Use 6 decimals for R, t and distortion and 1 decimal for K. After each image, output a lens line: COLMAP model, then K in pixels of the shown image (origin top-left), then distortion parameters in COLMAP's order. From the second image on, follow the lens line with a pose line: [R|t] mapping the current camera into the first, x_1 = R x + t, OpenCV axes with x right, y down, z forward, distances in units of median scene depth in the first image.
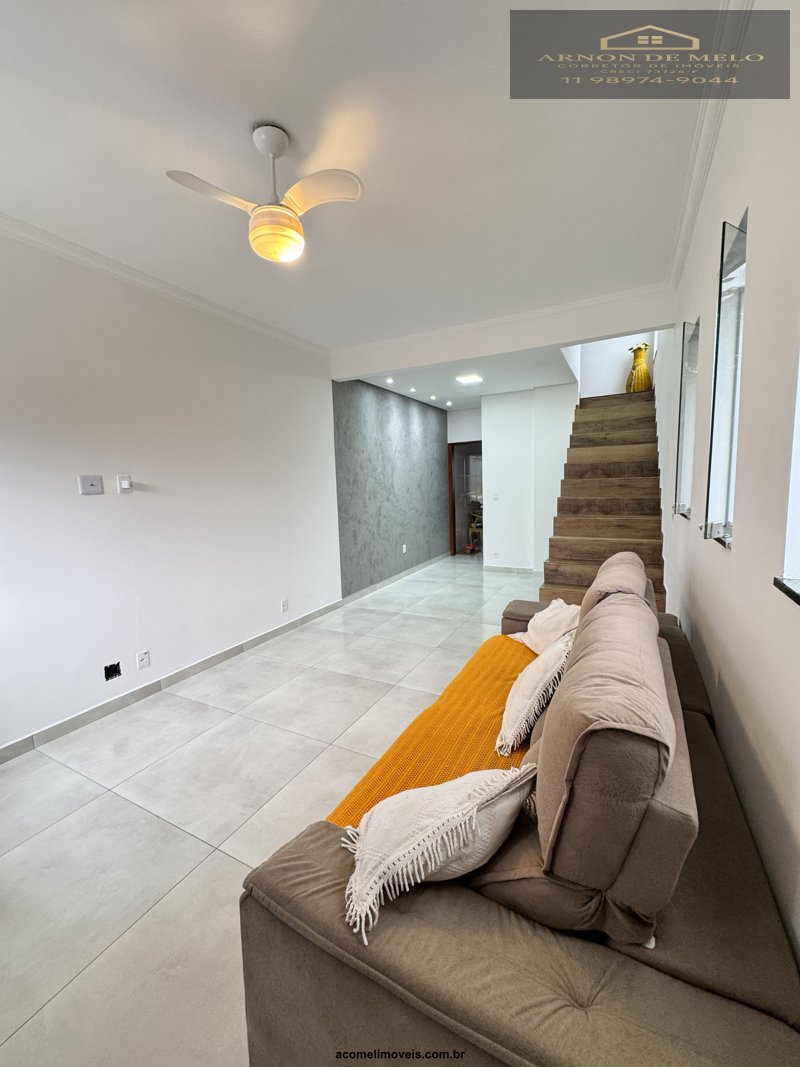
lens RADIAL K [[426.4, 0, 402.2], [0, 426.4, 534.4], [0, 0, 1]] dist [-0.004299, 0.000438]
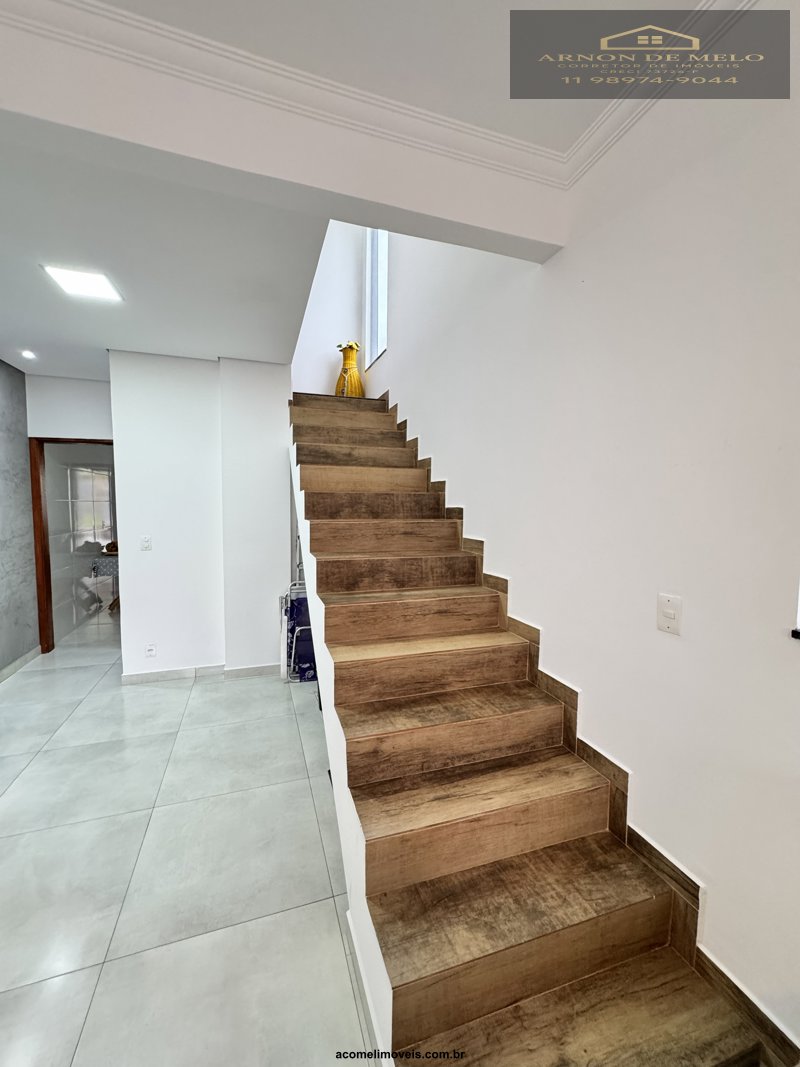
lens RADIAL K [[426.4, 0, 398.5], [0, 426.4, 535.5], [0, 0, 1]] dist [-0.004299, 0.000438]
pose [[0.689952, -0.016554, 0.723666, 0.063110], [0.060306, 0.997577, -0.034676, -0.076282], [-0.721338, 0.067566, 0.689279, 0.498705]]
